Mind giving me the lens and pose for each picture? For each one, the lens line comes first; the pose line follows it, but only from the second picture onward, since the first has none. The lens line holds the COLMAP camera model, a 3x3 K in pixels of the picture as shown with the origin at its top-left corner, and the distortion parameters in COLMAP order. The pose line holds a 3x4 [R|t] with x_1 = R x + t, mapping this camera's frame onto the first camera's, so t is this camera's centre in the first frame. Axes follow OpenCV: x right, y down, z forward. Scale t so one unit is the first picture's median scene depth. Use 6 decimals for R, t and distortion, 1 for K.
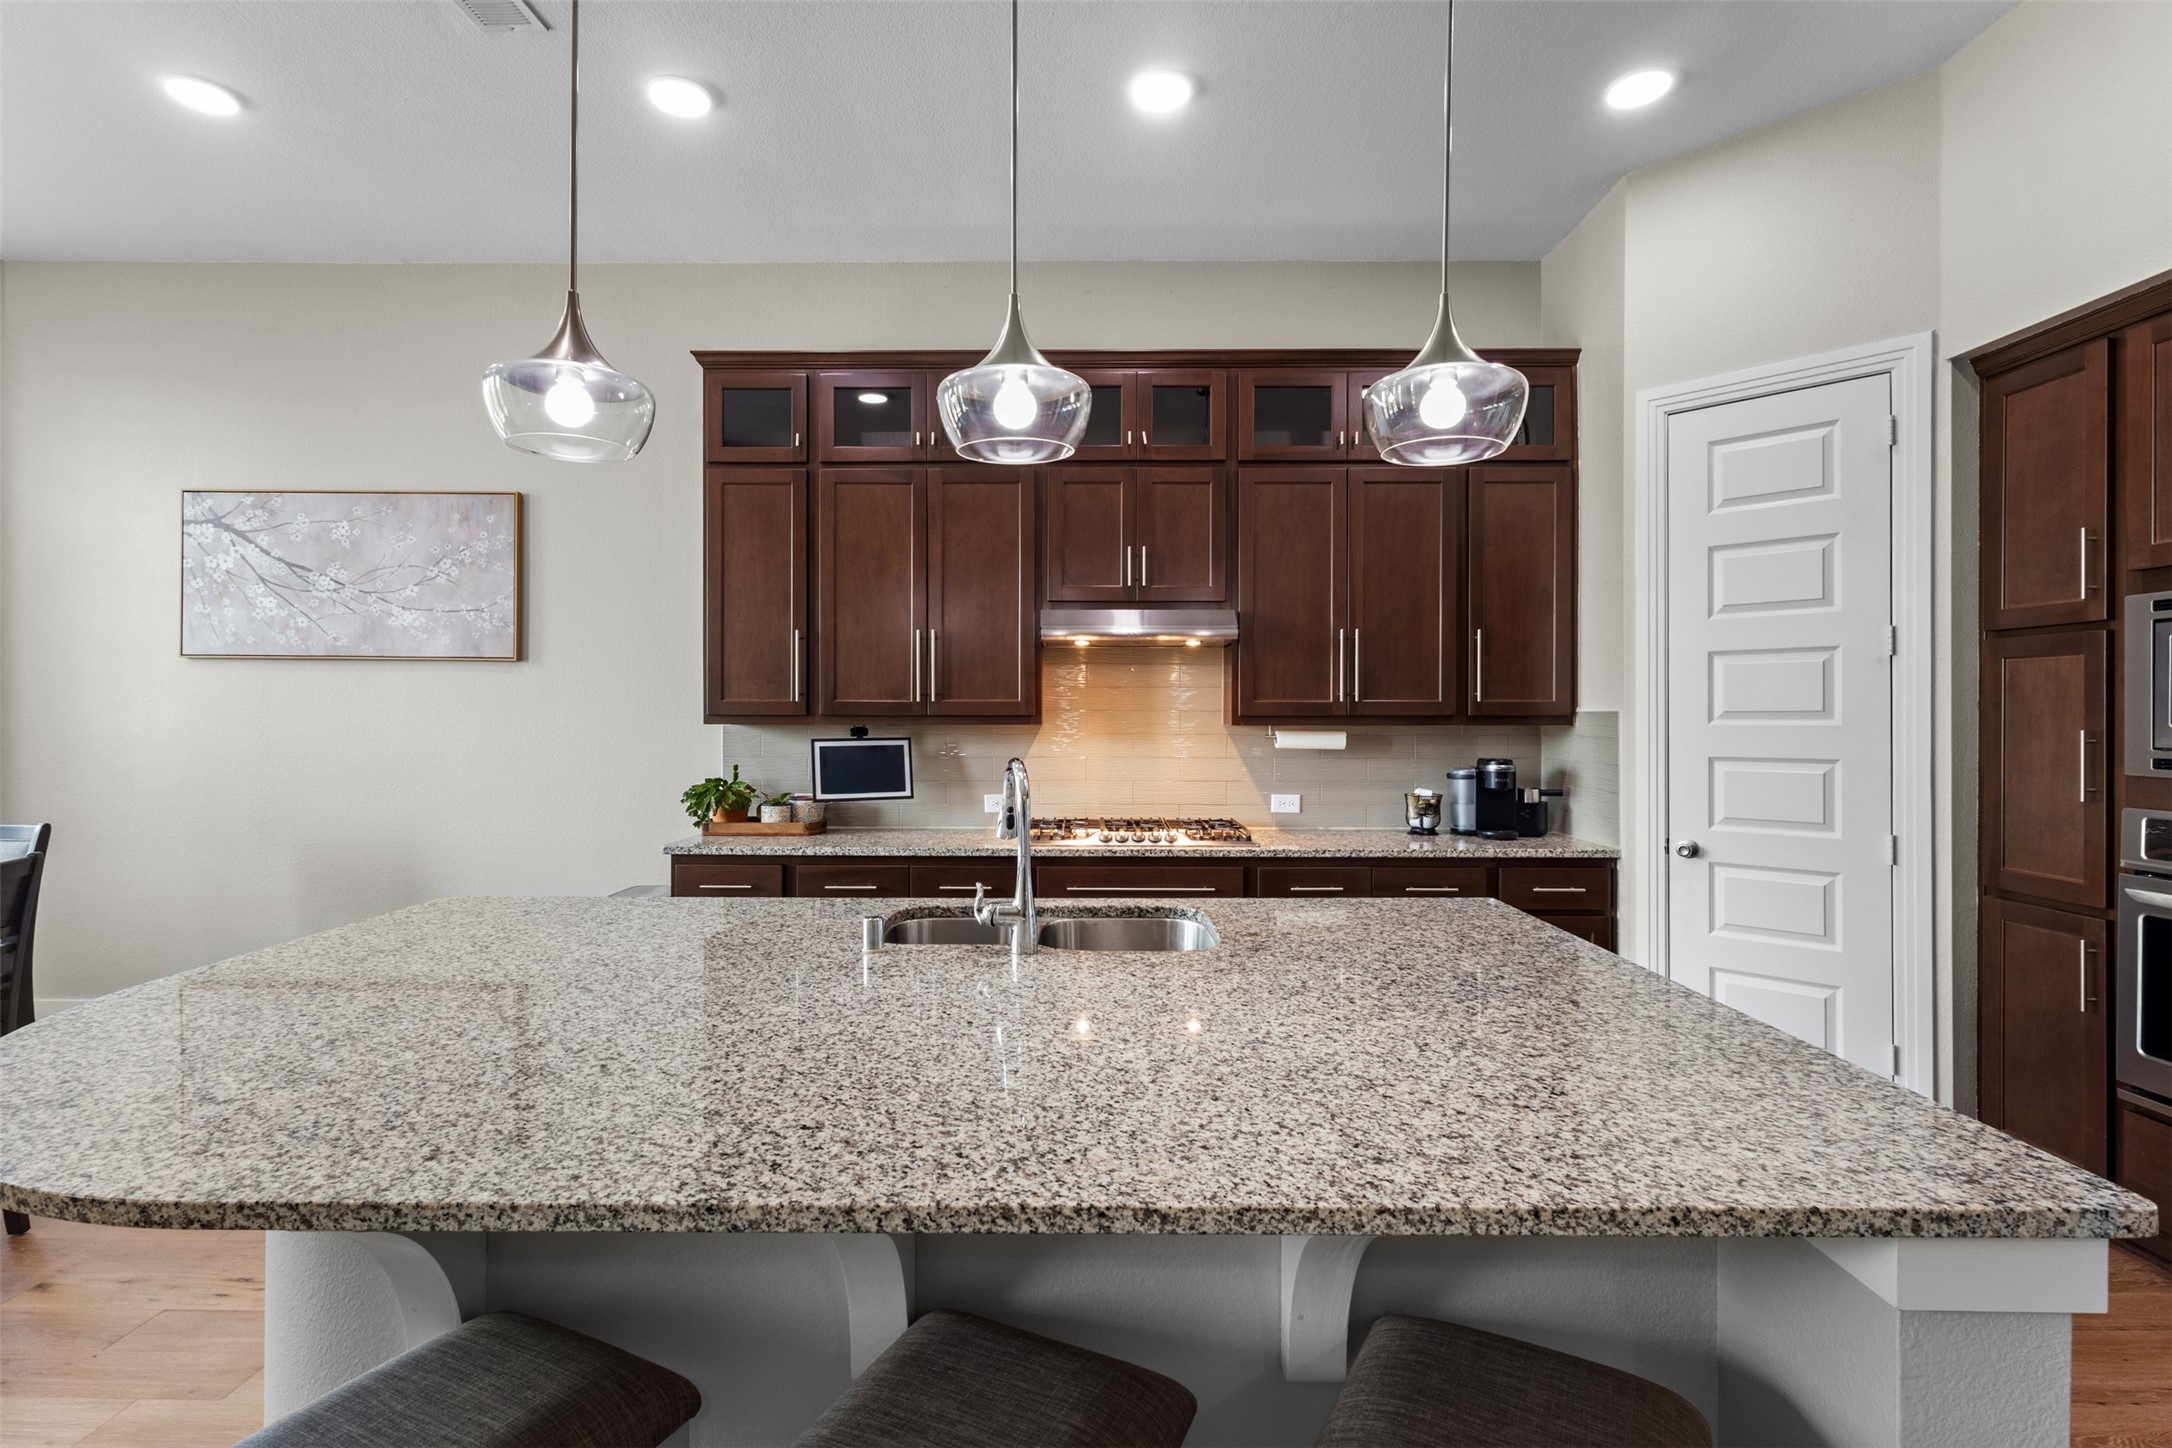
lens RADIAL K [[1001.1, 0, 1078.2], [0, 1001.1, 718.0], [0, 0, 1]] dist [0.009487, 0.000114]
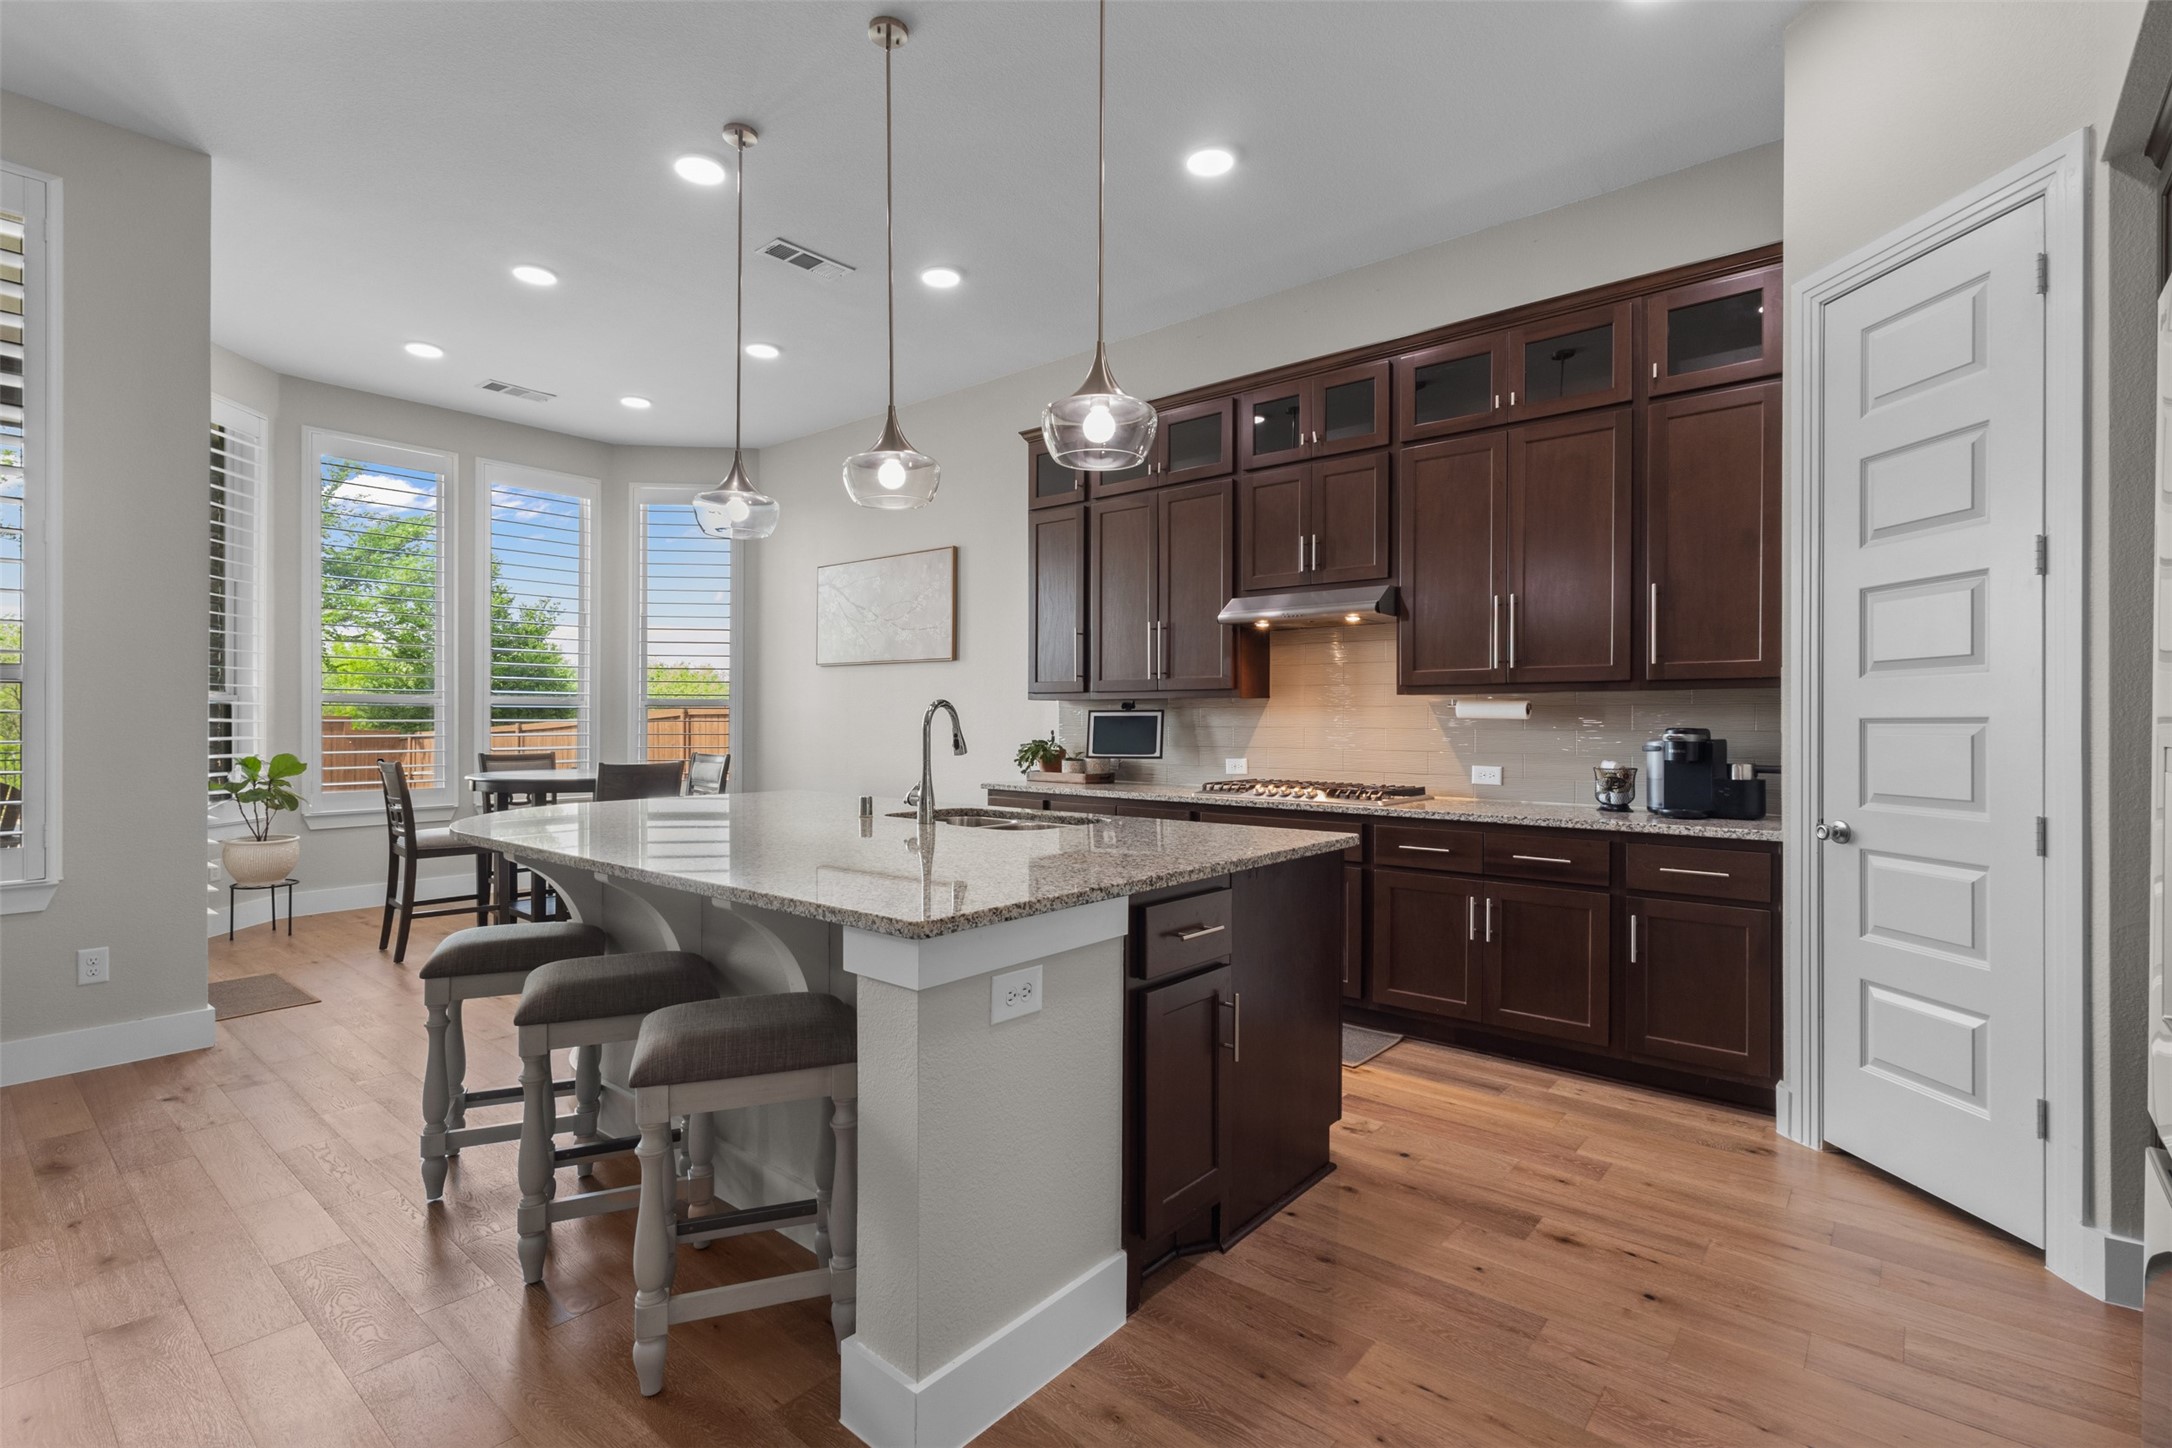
lens RADIAL K [[1001.1, 0, 1079.3], [0, 1001.1, 717.7], [0, 0, 1]] dist [0.009487, 0.000114]
pose [[0.771986, -0.000678, -0.635639, 0.556294], [-0.003865, 0.999976, -0.005761, 0.038074], [0.635628, 0.006904, 0.771965, -0.020654]]
